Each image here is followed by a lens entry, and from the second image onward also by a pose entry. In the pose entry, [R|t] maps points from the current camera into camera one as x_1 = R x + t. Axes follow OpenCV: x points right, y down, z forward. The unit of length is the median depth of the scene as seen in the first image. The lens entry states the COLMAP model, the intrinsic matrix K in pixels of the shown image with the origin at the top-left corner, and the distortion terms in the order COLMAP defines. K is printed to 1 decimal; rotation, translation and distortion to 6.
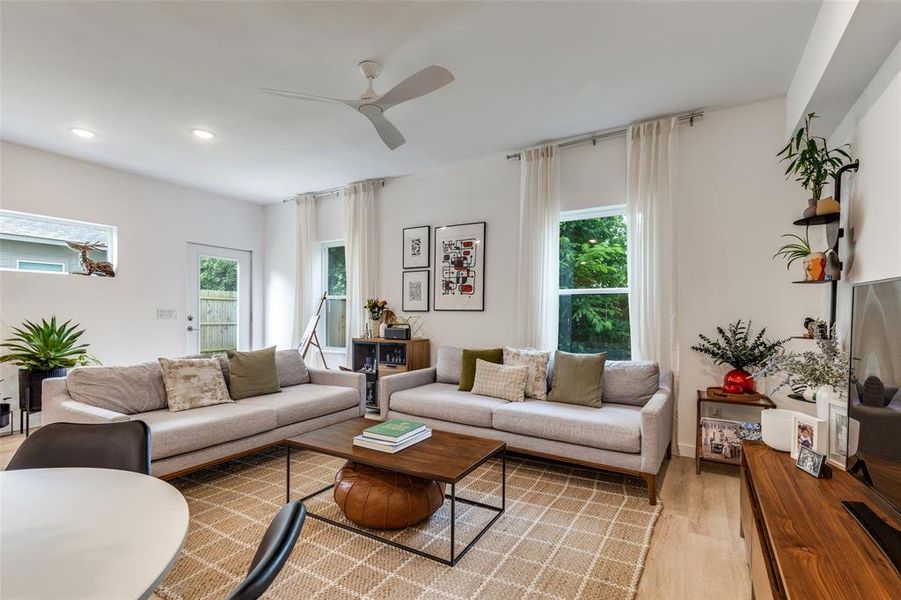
lens RADIAL K [[420.2, 0, 458.5], [0, 420.2, 322.5], [0, 0, 1]] dist [0.008618, 0.000847]
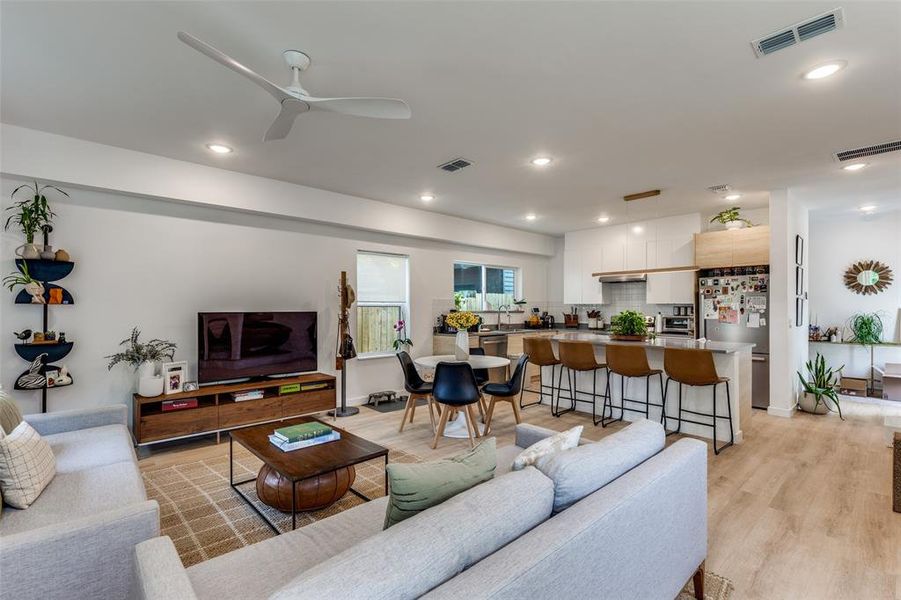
lens RADIAL K [[420.2, 0, 453.8], [0, 420.2, 307.6], [0, 0, 1]] dist [0.008618, 0.000847]
pose [[-0.961905, -0.022206, 0.272480, -0.482630], [-0.014279, 0.999416, 0.031040, -0.081822], [-0.273011, 0.025967, -0.961661, 1.106725]]
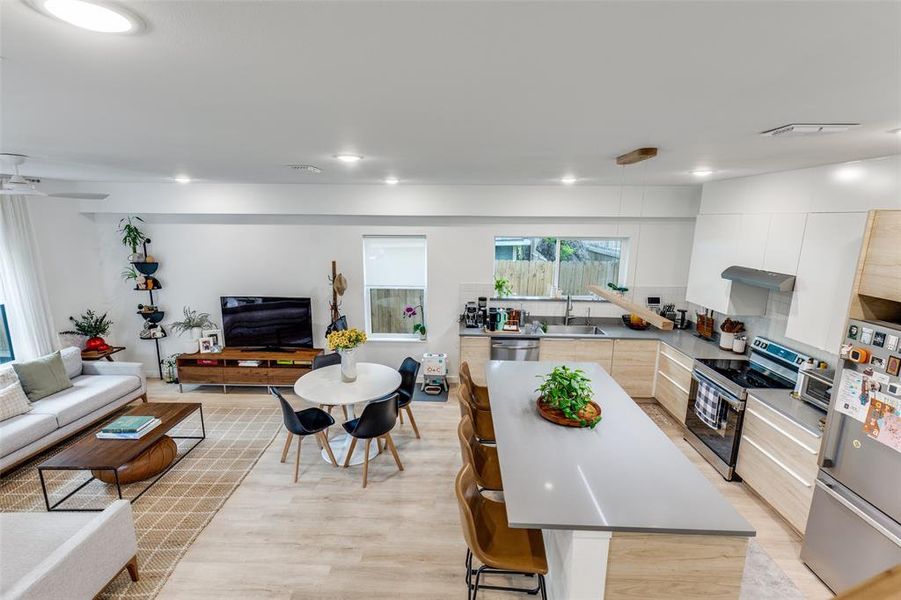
lens RADIAL K [[420.2, 0, 448.8], [0, 420.2, 293.9], [0, 0, 1]] dist [0.008618, 0.000847]
pose [[-0.484435, -0.183663, 0.855331, -1.098385], [0.006909, 0.976880, 0.213676, -0.309283], [-0.874800, 0.109422, -0.471966, 0.352581]]
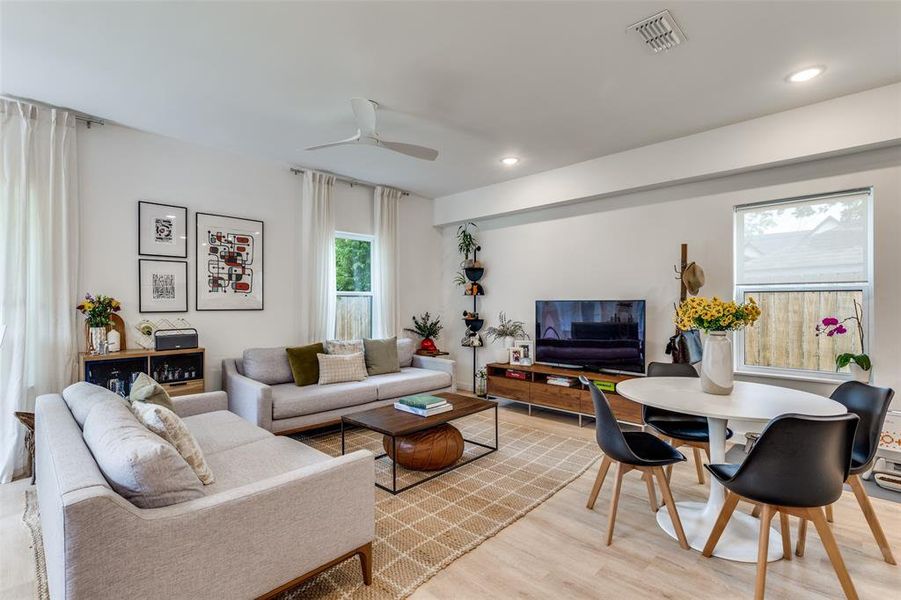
lens RADIAL K [[420.2, 0, 453.5], [0, 420.2, 304.0], [0, 0, 1]] dist [0.008618, 0.000847]
pose [[0.220782, -0.013829, 0.975225, -0.795044], [0.022647, 0.999703, 0.009049, -0.038931], [-0.975060, 0.020088, 0.221029, 0.323792]]
